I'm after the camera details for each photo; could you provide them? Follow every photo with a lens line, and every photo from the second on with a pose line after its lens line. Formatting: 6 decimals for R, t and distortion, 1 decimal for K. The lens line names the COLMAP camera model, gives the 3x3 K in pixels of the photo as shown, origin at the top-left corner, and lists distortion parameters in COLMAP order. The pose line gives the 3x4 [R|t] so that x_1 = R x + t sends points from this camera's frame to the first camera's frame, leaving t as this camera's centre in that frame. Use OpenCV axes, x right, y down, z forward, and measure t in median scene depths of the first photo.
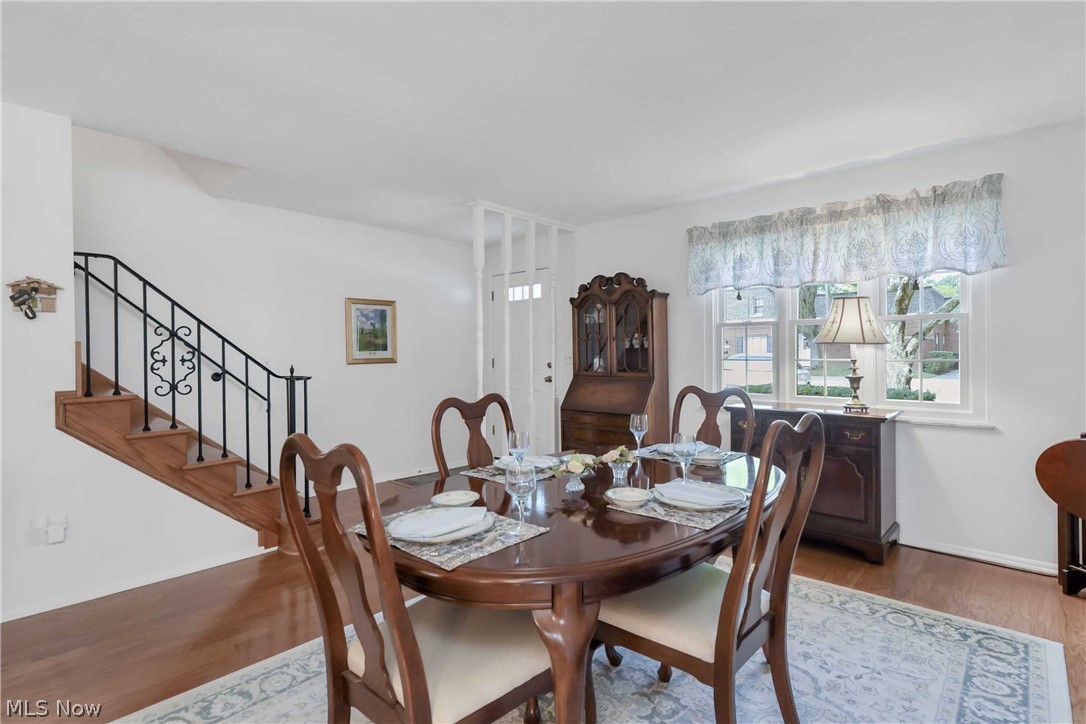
lens RADIAL K [[526.3, 0, 543.0], [0, 526.3, 362.0], [0, 0, 1]] dist [-0.001060, -0.000469]
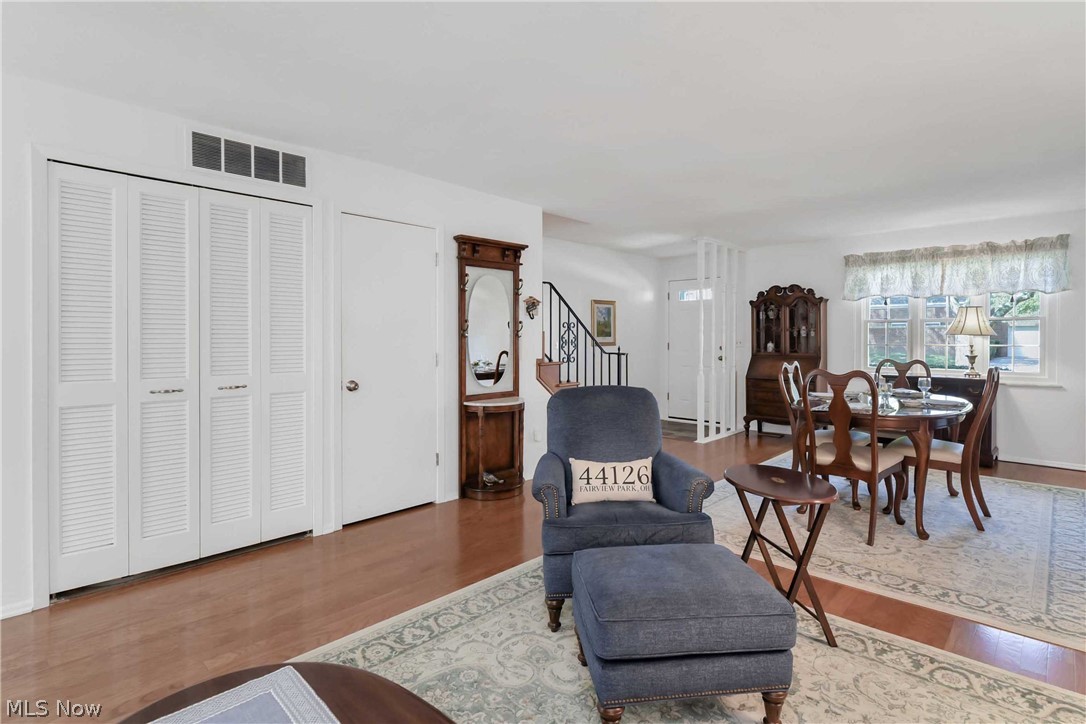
lens RADIAL K [[531.5, 0, 552.2], [0, 531.5, 351.5], [0, 0, 1]] dist [-0.002808, -0.000194]
pose [[0.999578, 0.007689, -0.028014, -0.596947], [-0.007471, 0.999941, 0.007873, 0.011342], [0.028073, -0.007661, 0.999577, -0.608925]]
